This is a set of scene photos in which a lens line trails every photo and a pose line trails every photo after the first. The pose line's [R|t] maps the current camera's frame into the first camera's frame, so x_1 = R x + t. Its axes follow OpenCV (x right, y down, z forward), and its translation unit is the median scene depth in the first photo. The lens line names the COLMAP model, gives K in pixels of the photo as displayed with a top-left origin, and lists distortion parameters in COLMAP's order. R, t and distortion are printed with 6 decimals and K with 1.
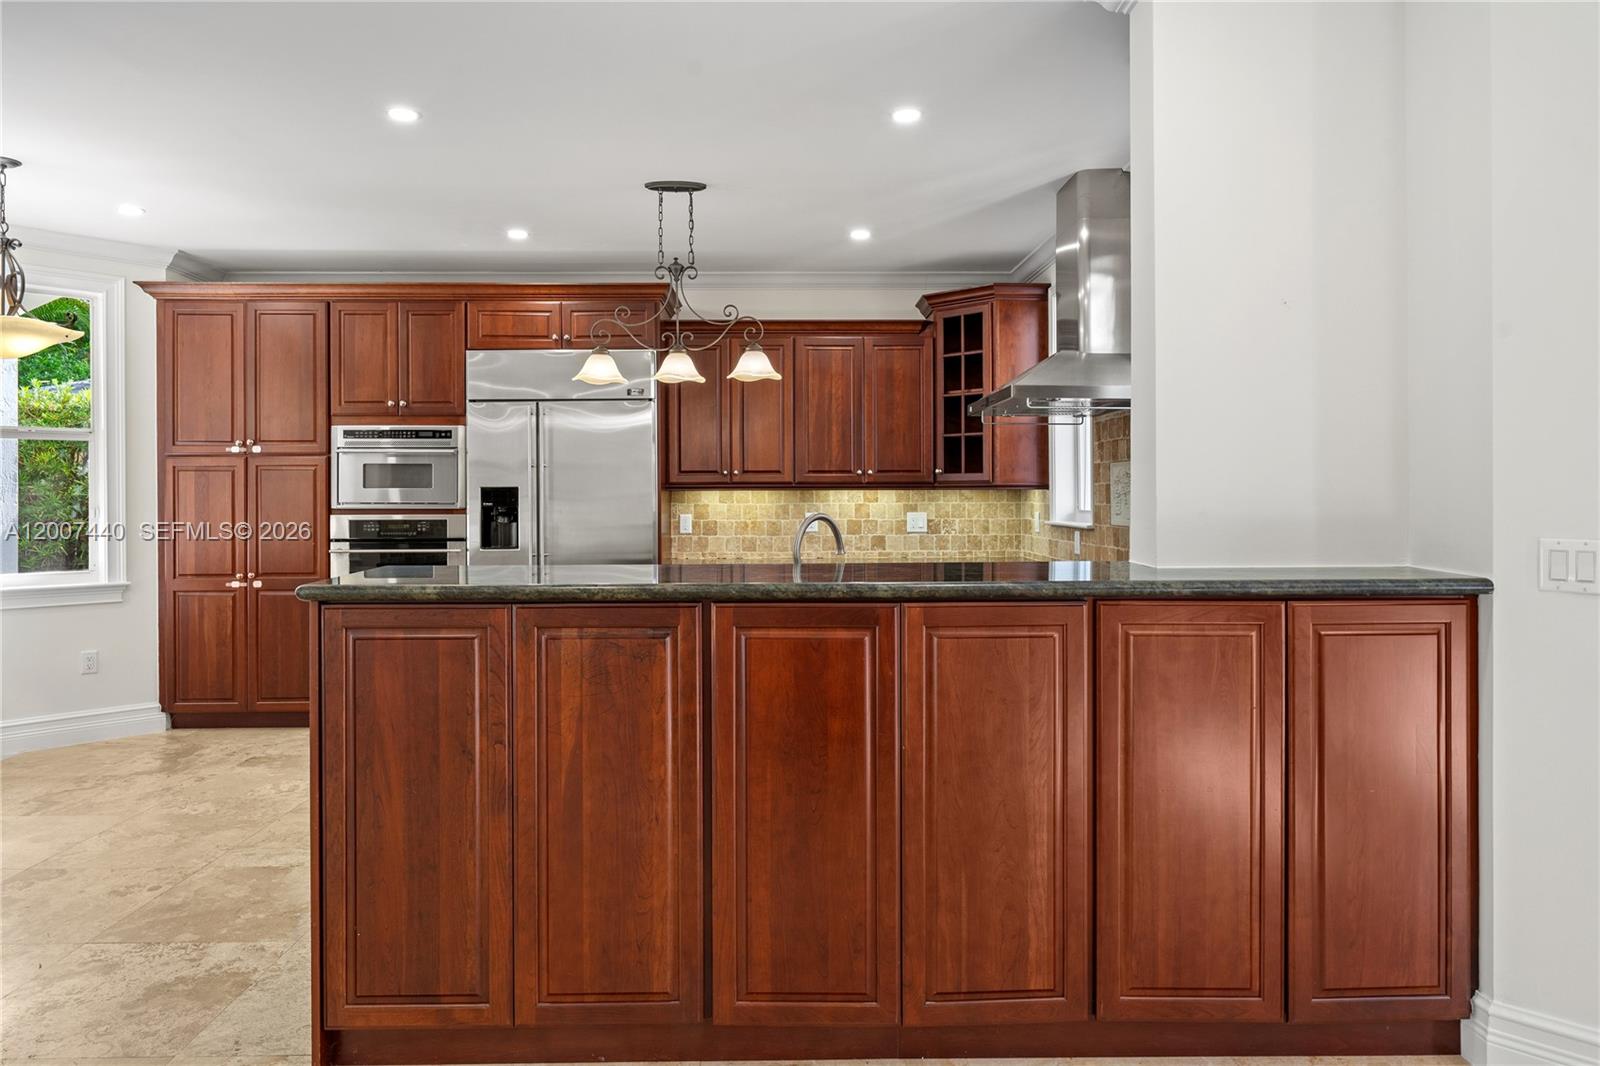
lens RADIAL K [[1009.3, 0, 775.9], [0, 1009.3, 492.5], [0, 0, 1]] dist [-0.000602, -0.001078]
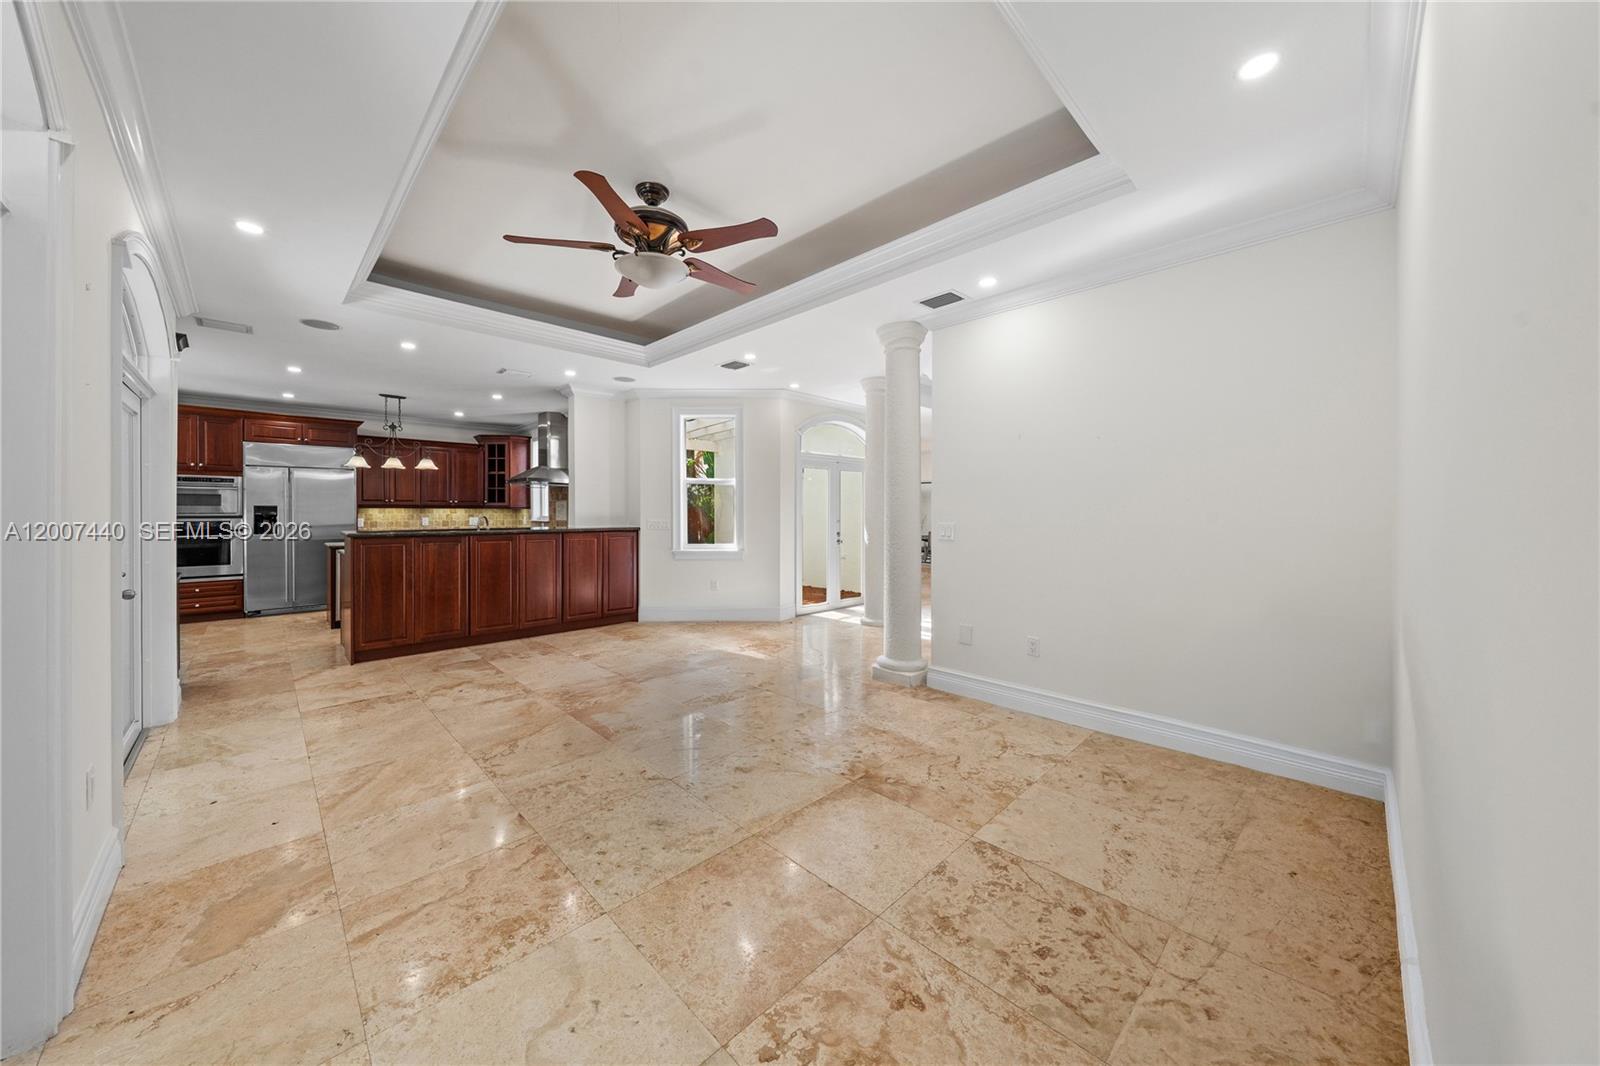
lens RADIAL K [[544.0, 0, 801.5], [0, 544.0, 512.4], [0, 0, 1]] dist [-0.000405, -0.000026]
pose [[0.707543, 0.004019, 0.706659, -0.284353], [-0.006223, 0.999980, 0.000544, 0.000812], [-0.706643, -0.004782, 0.707555, -0.651645]]
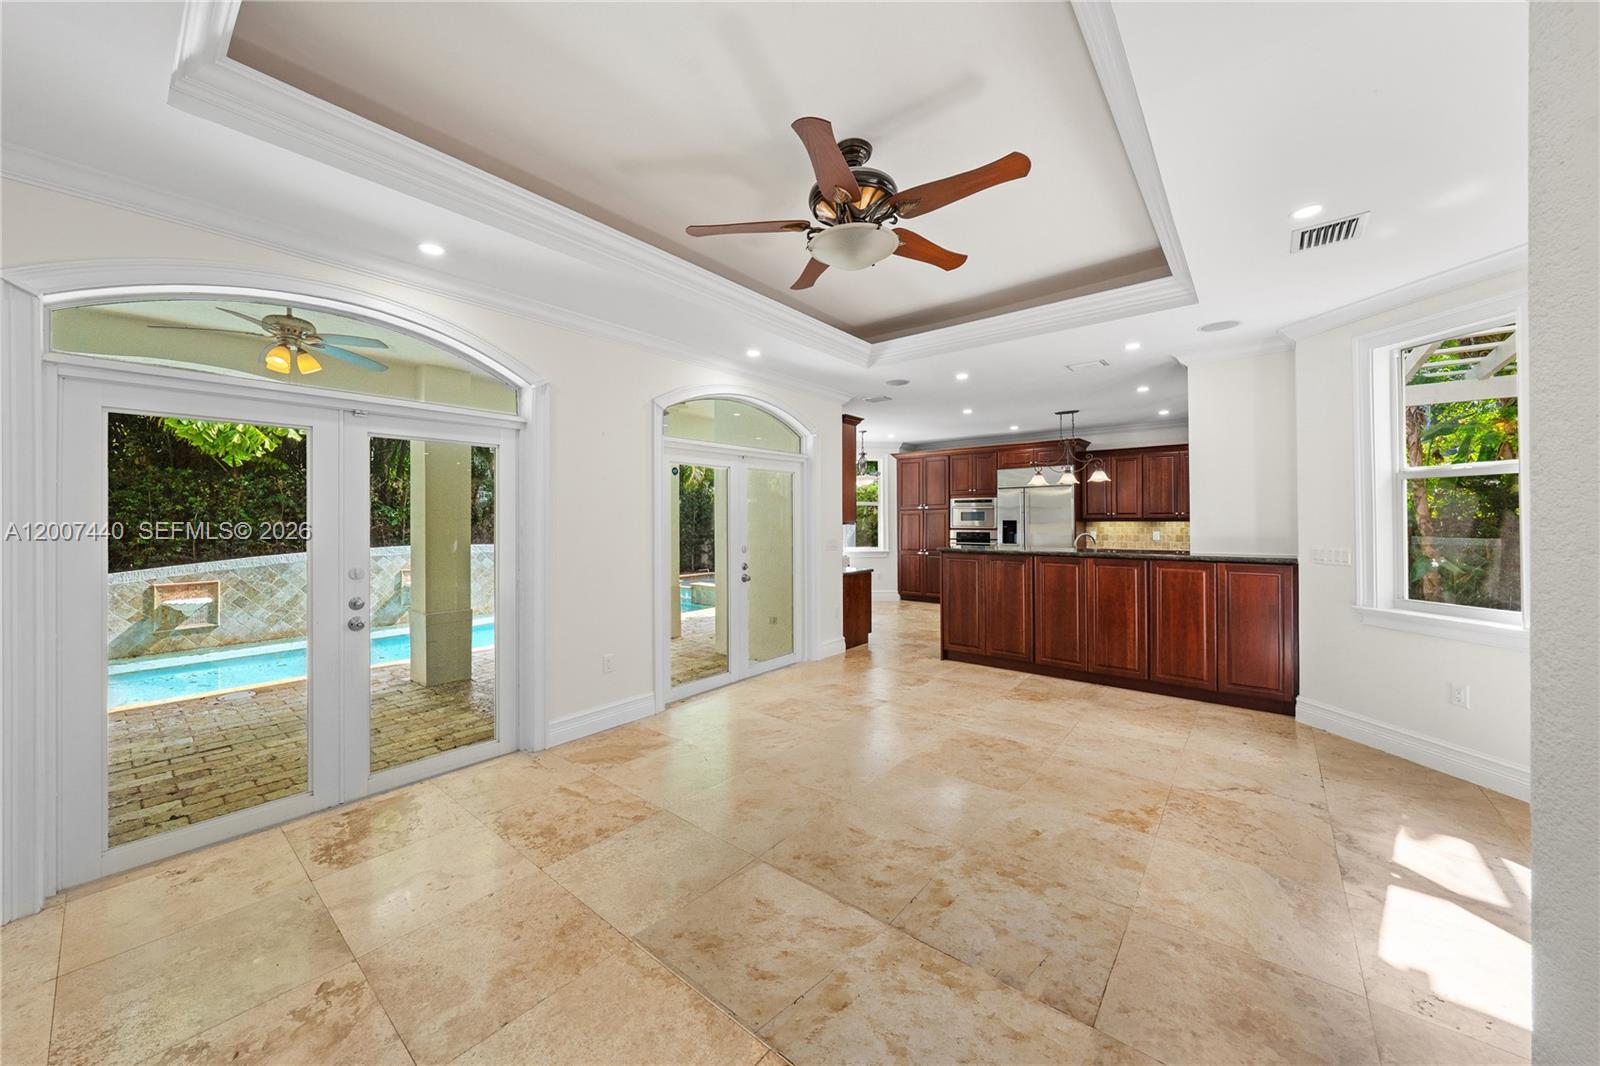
lens RADIAL K [[584.9, 0, 793.2], [0, 584.9, 519.3], [0, 0, 1]] dist [-0.004158, 0.000320]
pose [[0.769468, 0.002379, -0.638681, 0.272972], [0.003359, 0.999964, 0.007772, -0.022611], [0.638676, -0.008126, 0.769433, -0.555444]]
